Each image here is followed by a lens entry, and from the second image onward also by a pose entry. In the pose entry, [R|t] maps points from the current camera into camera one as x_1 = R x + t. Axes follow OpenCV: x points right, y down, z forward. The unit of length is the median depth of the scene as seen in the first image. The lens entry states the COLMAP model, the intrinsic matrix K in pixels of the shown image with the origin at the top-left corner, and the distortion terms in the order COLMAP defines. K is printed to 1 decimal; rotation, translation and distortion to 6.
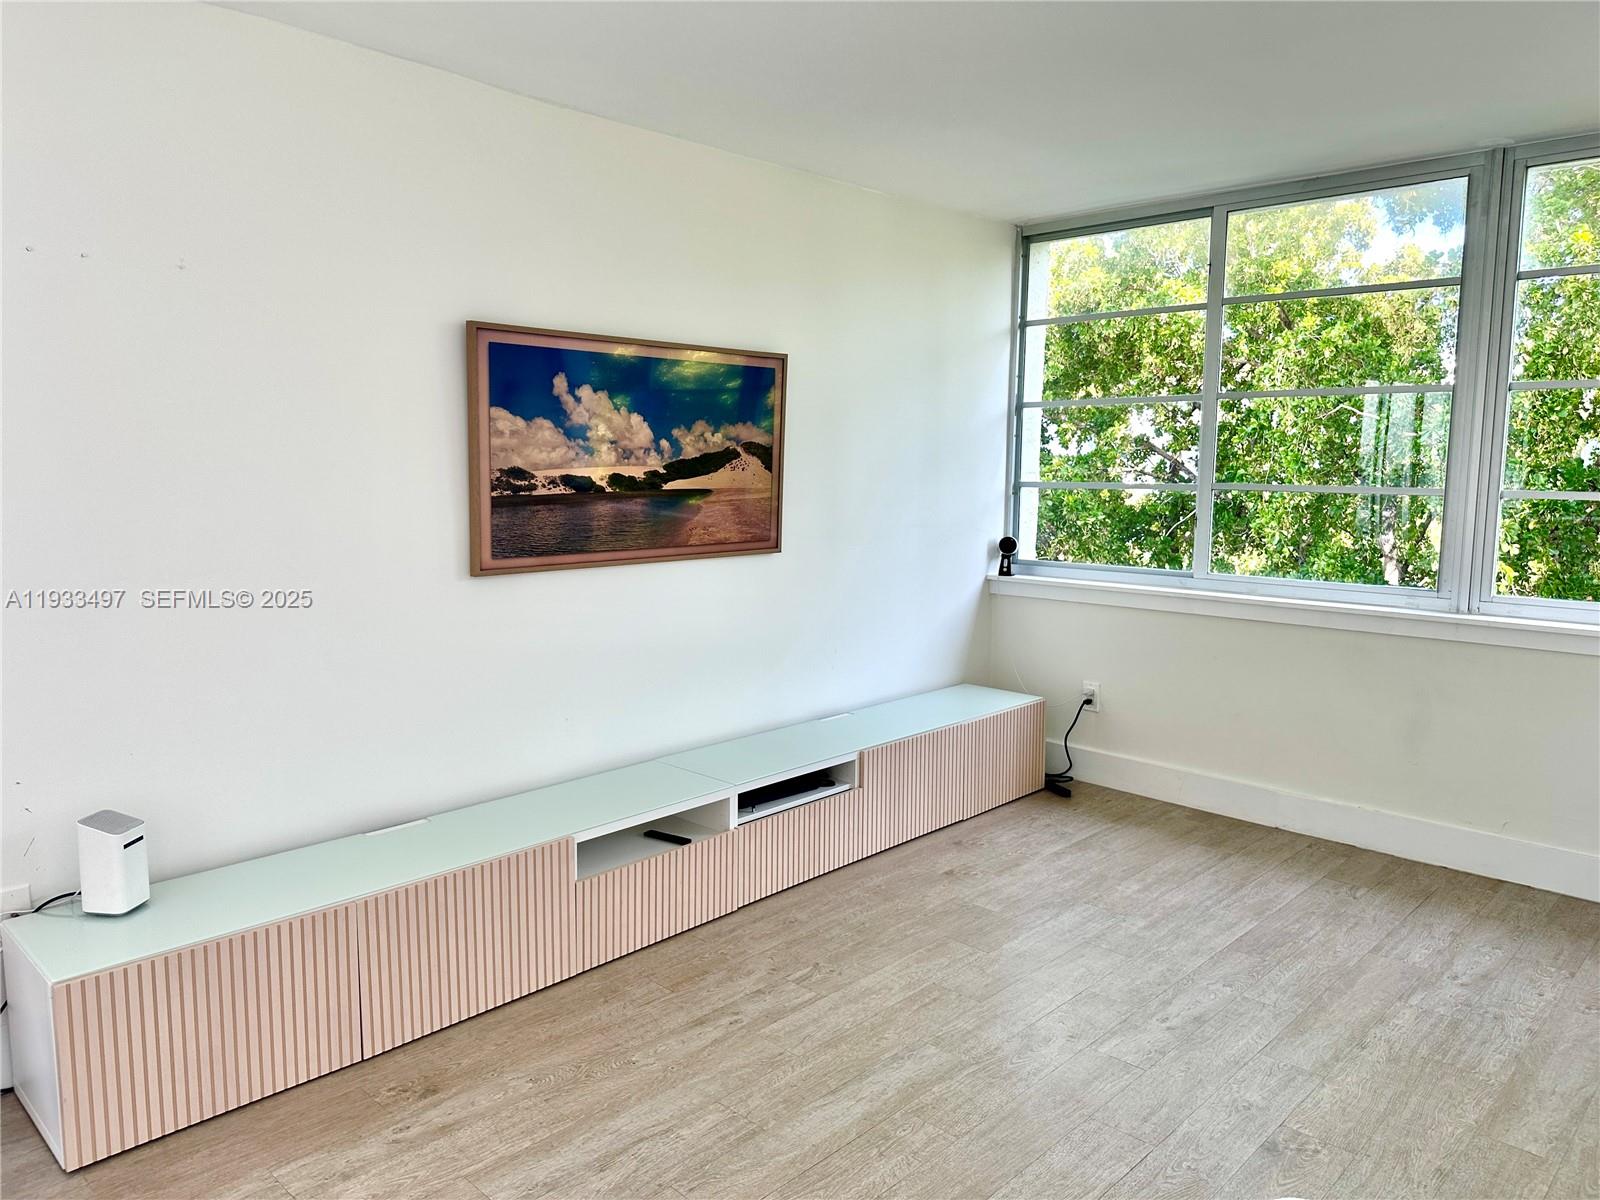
lens RADIAL K [[1132.3, 0, 775.6], [0, 1132.3, 596.9], [0, 0, 1]] dist [0.028760, -0.037269]
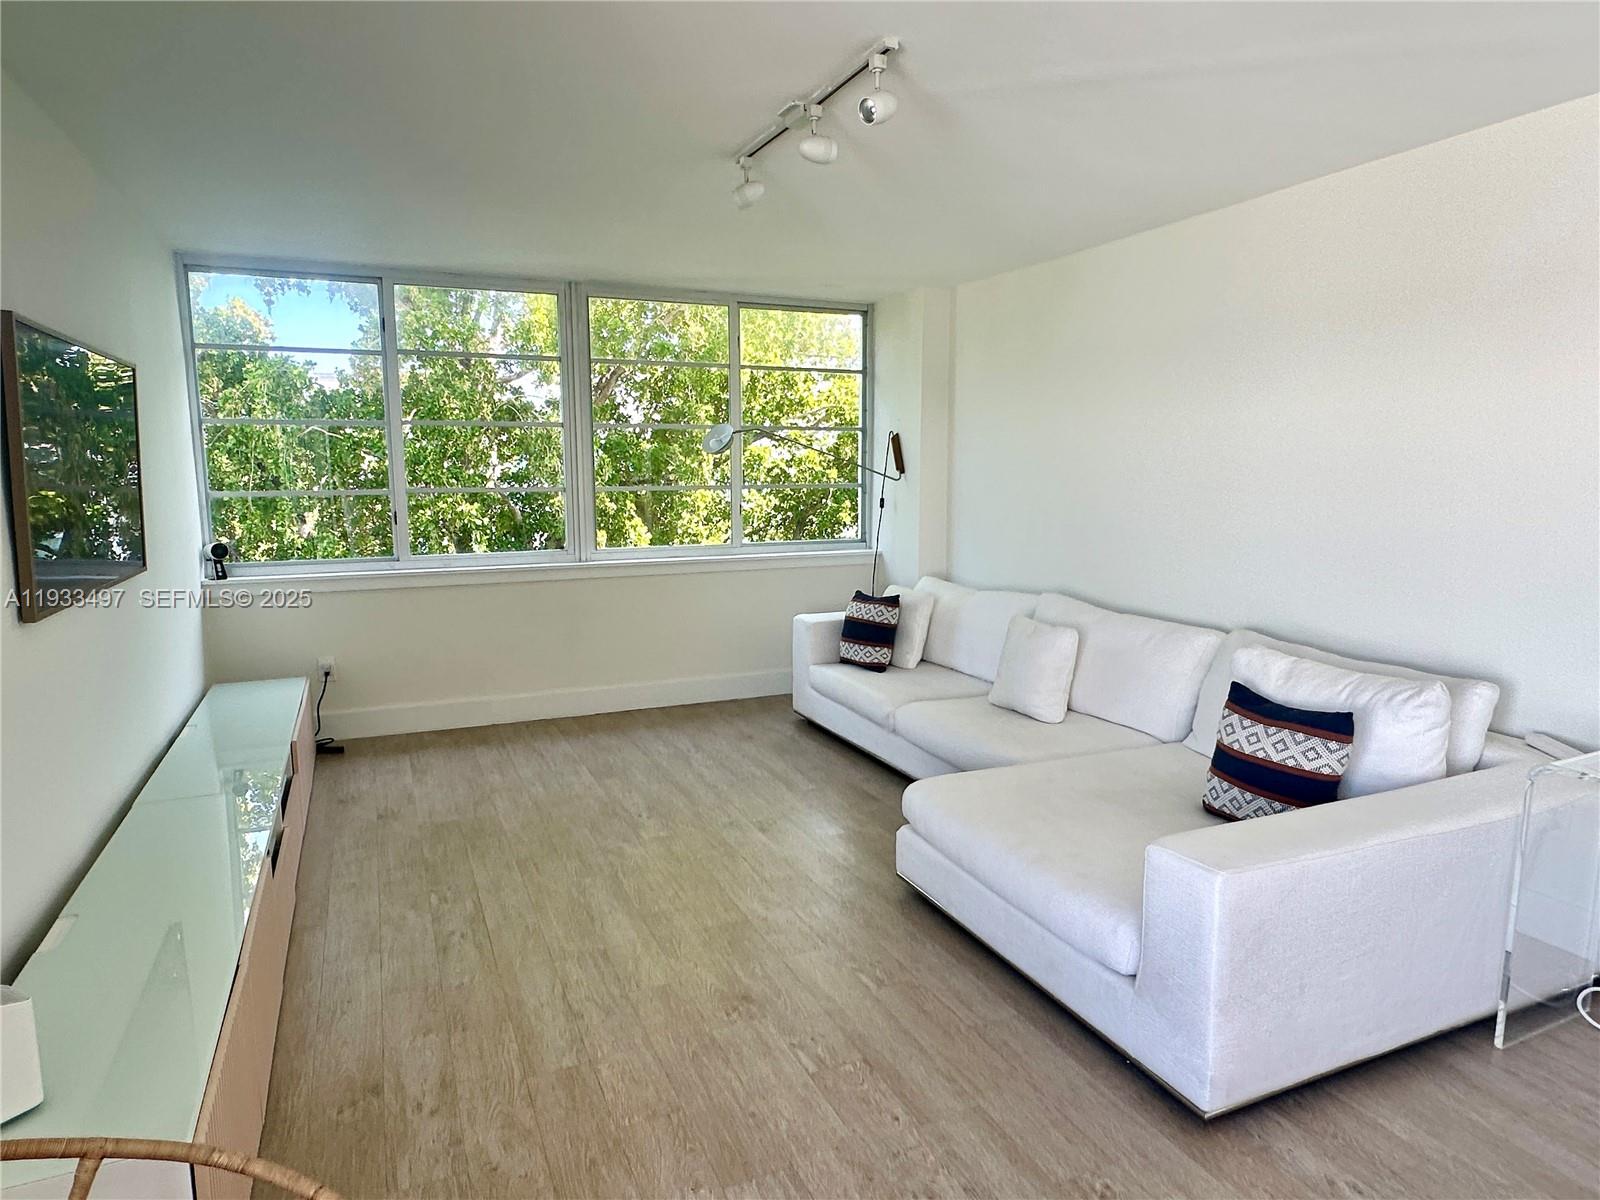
lens RADIAL K [[966.1, 0, 810.2], [0, 966.1, 603.8], [0, 0, 1]] dist [0.014408, -0.004618]
pose [[0.358152, -0.137306, 0.923512, -0.652345], [0.120774, 0.987630, 0.100001, -0.028224], [-0.925819, 0.075721, 0.370305, 0.197274]]
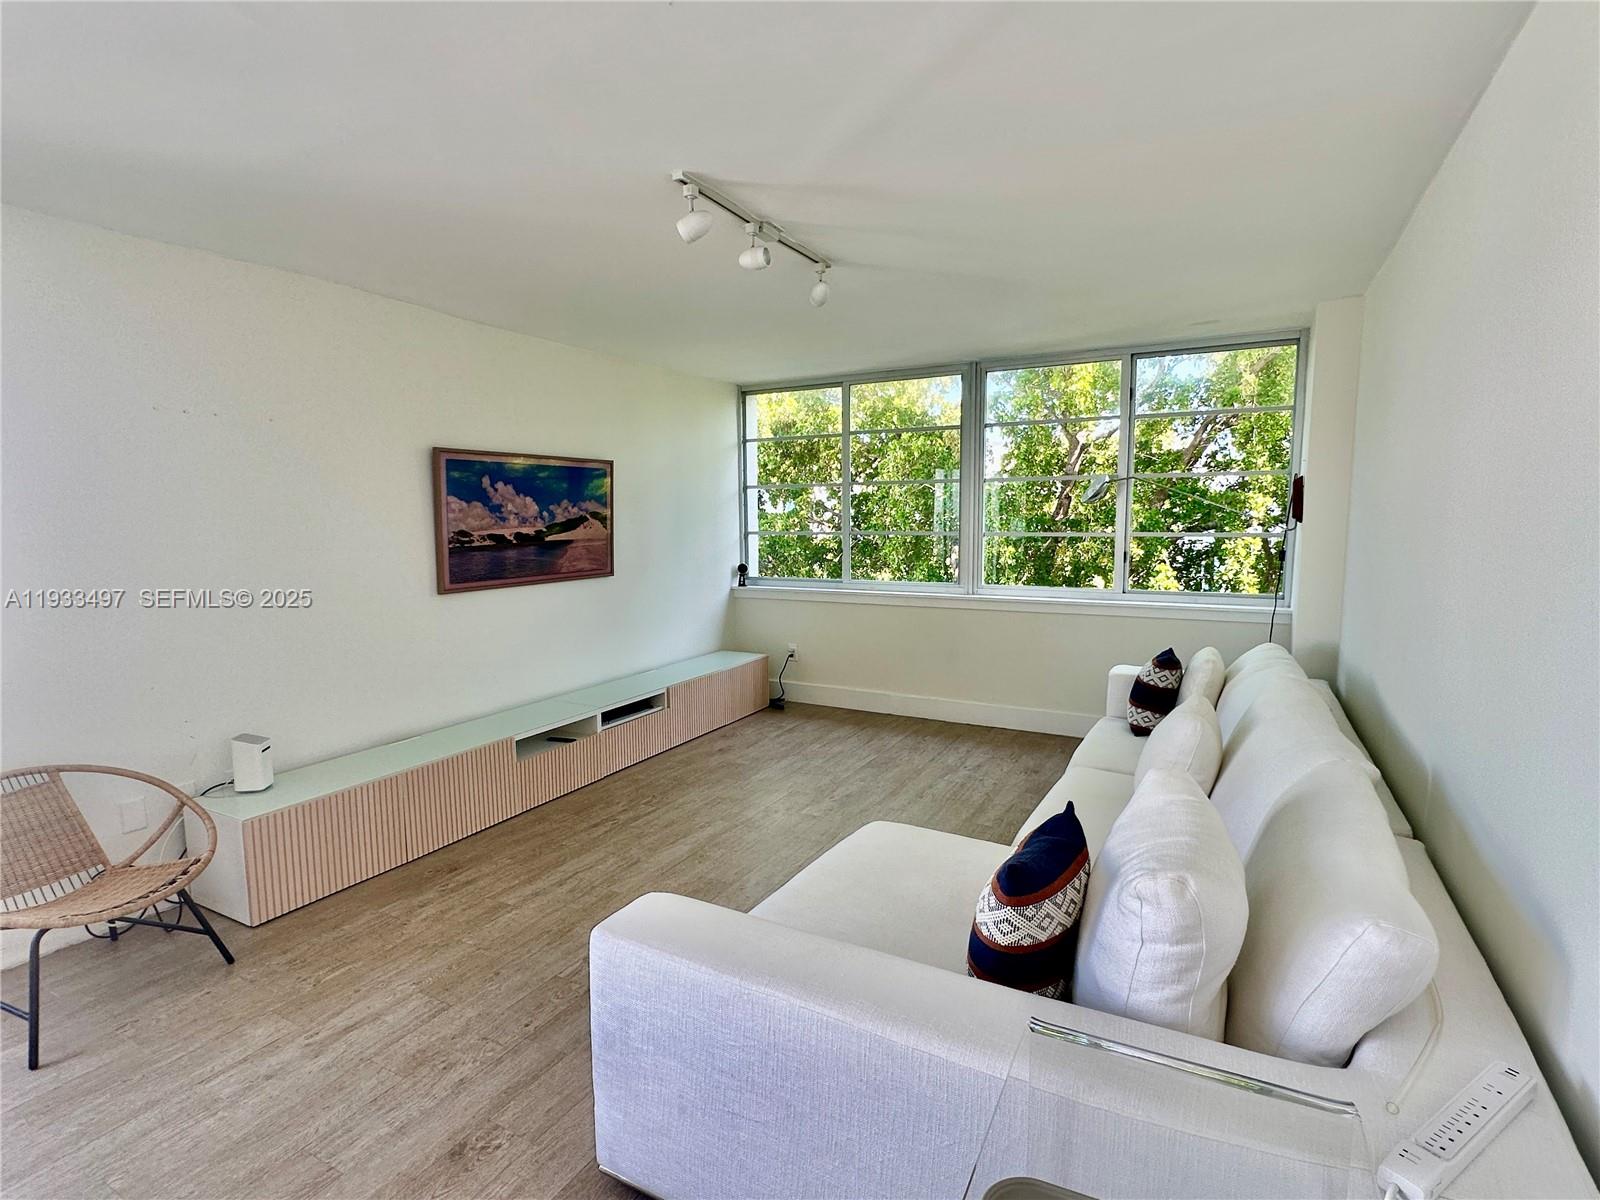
lens RADIAL K [[806.5, 0, 794.5], [0, 806.5, 608.7], [0, 0, 1]] dist [0.003487, 0.000081]
pose [[0.962546, -0.045803, 0.267220, -0.072588], [0.047430, 0.998874, 0.000363, 0.026663], [-0.266936, 0.012325, 0.963635, -0.296594]]
